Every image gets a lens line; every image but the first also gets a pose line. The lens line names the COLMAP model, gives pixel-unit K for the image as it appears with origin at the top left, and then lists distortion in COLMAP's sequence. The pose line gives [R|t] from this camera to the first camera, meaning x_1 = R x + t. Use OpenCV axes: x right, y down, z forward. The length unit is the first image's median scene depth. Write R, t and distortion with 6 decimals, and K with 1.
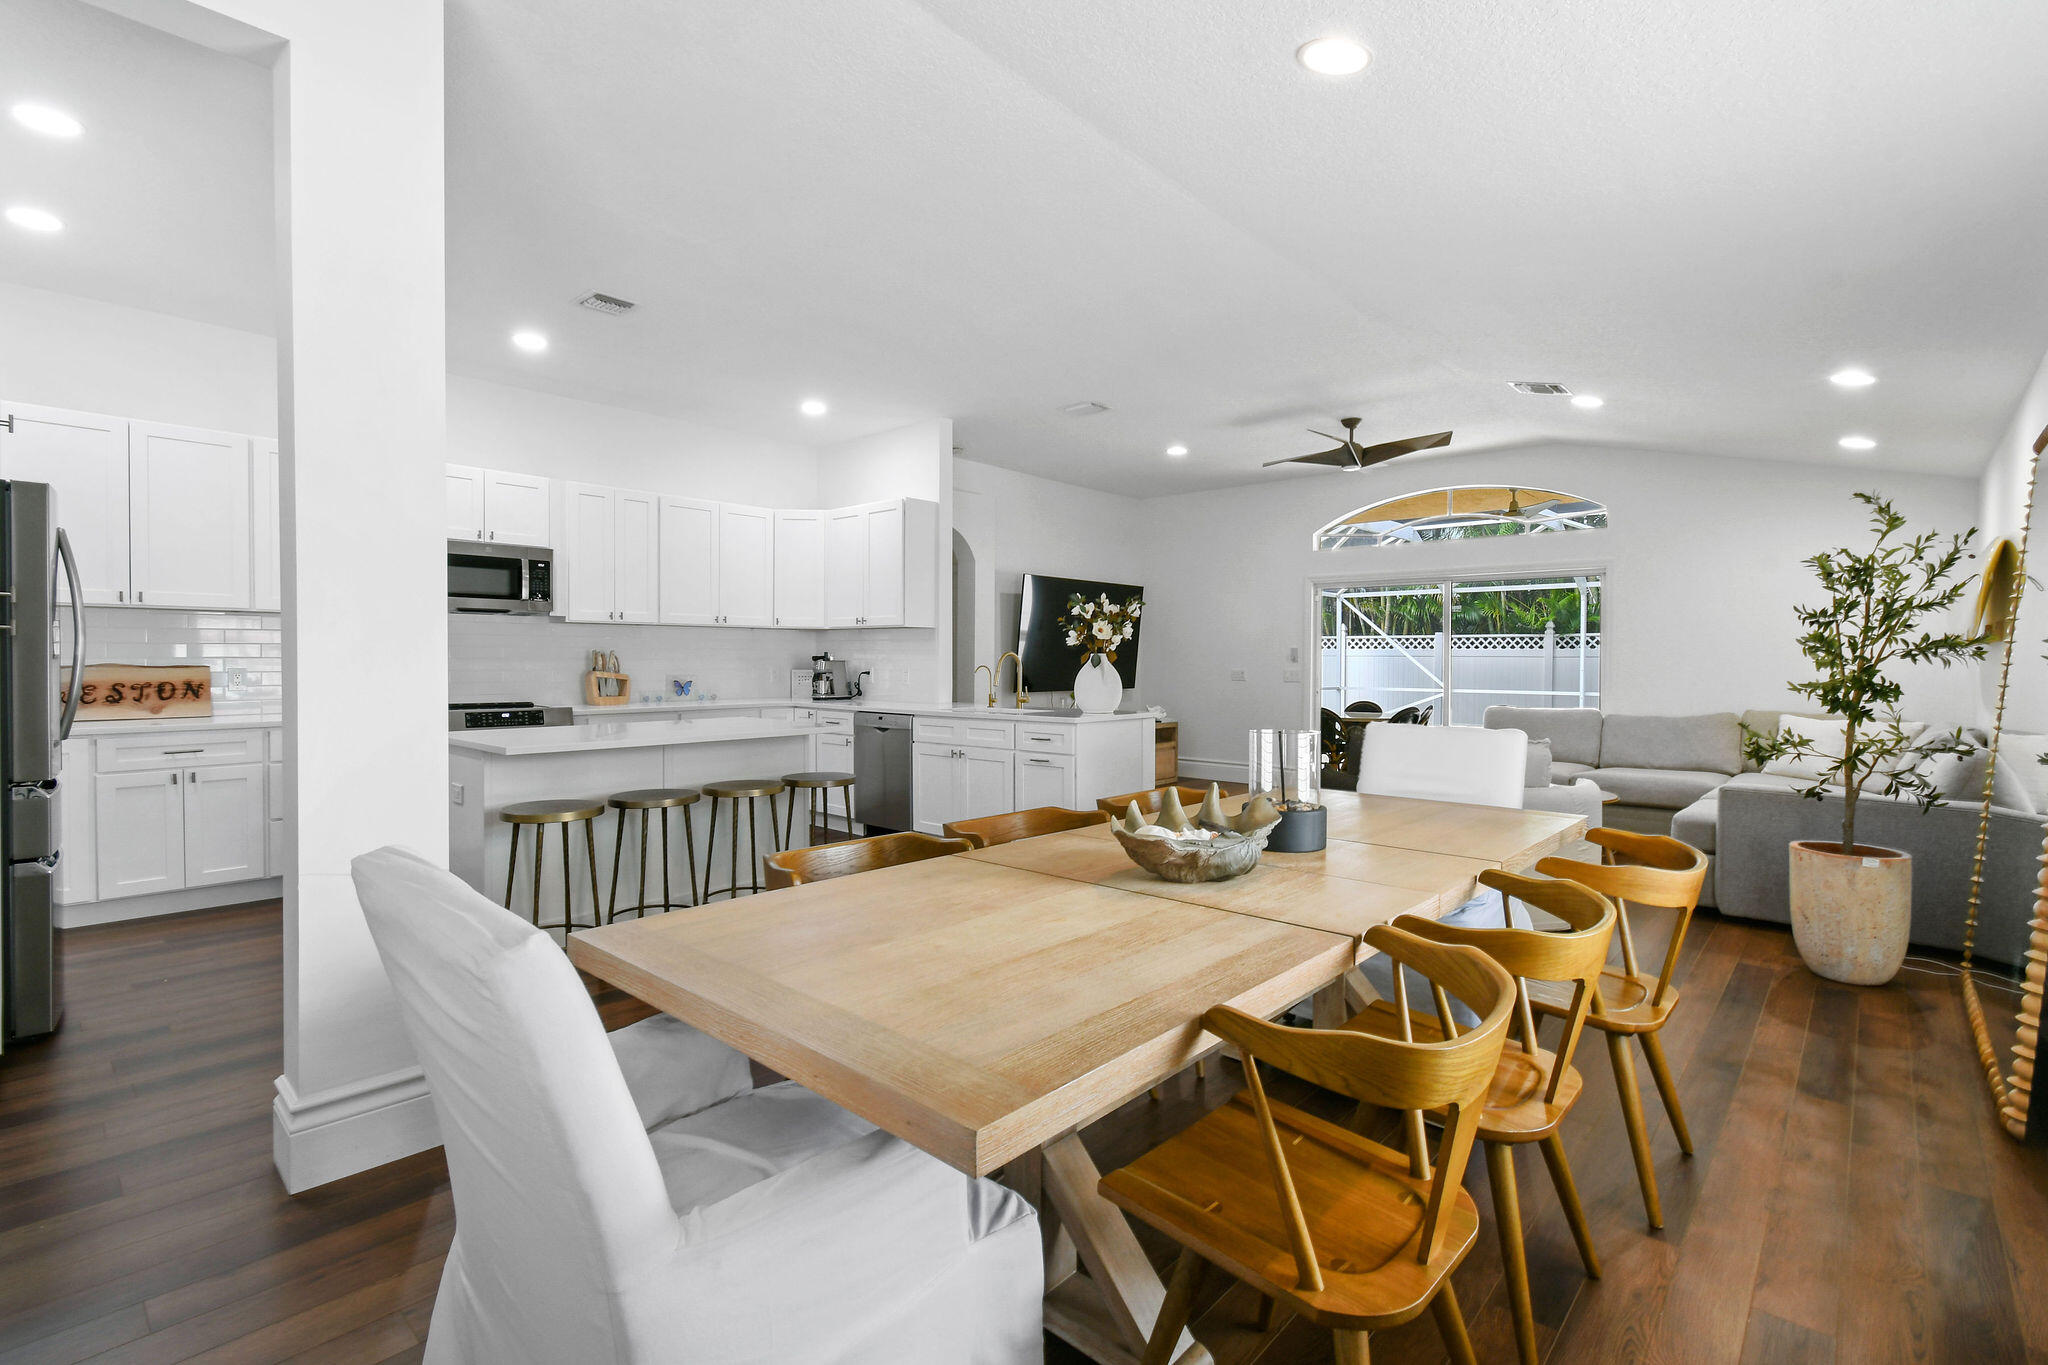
lens RADIAL K [[926.4, 0, 1018.9], [0, 926.4, 674.8], [0, 0, 1]] dist [0.001076, 0.000254]
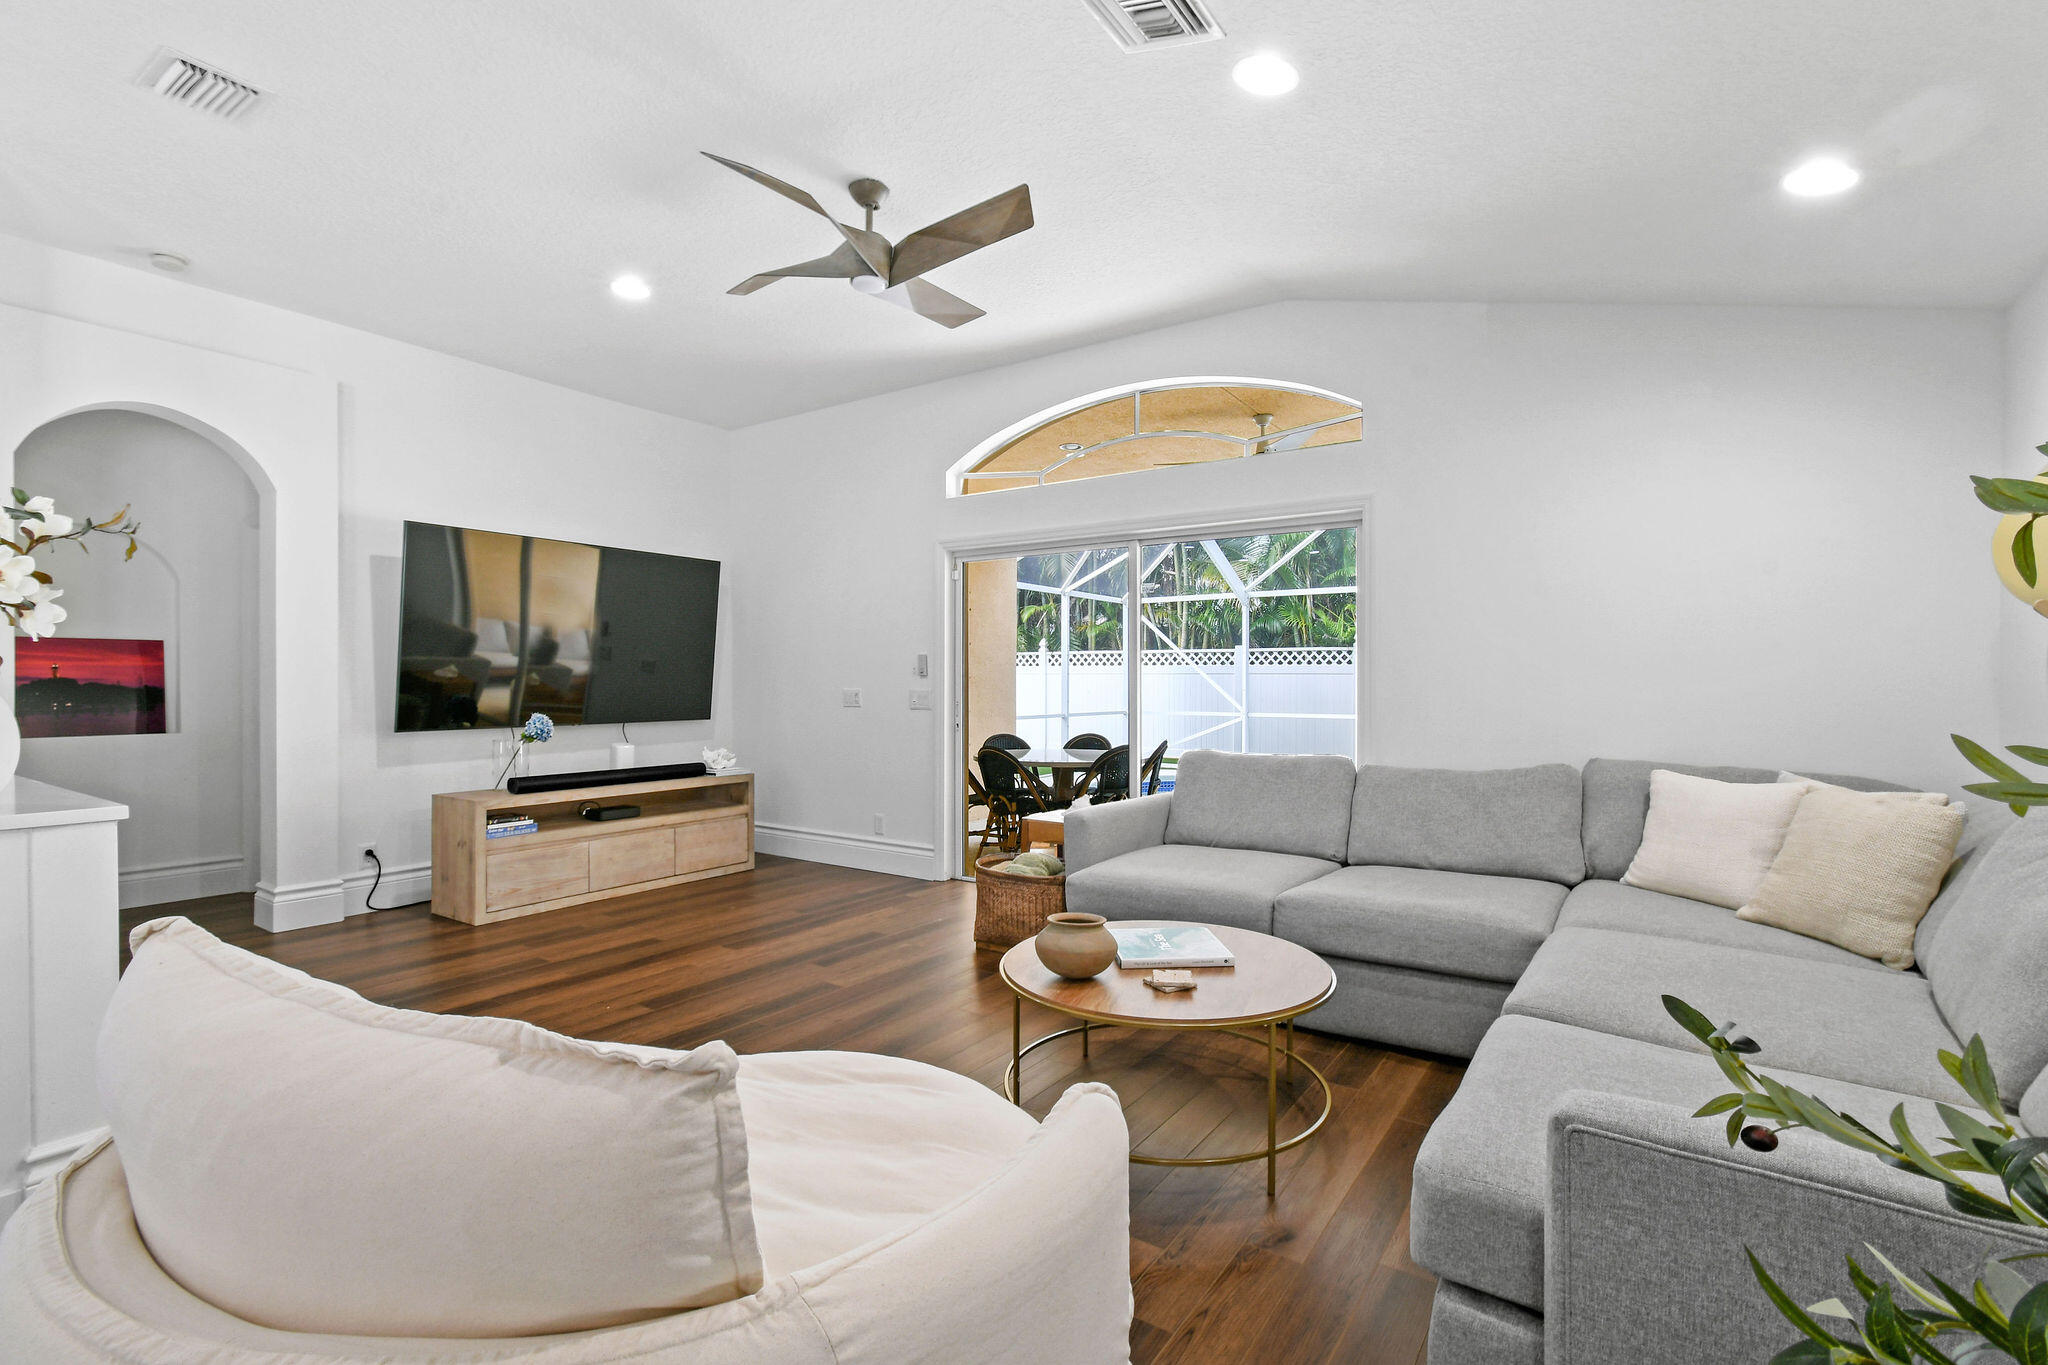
lens RADIAL K [[926.4, 0, 1023.5], [0, 926.4, 690.1], [0, 0, 1]] dist [0.001076, 0.000254]
pose [[0.990813, -0.001846, 0.135228, 0.153644], [0.002706, 0.999977, -0.006182, -0.000429], [-0.135213, 0.006491, 0.990795, 0.204021]]
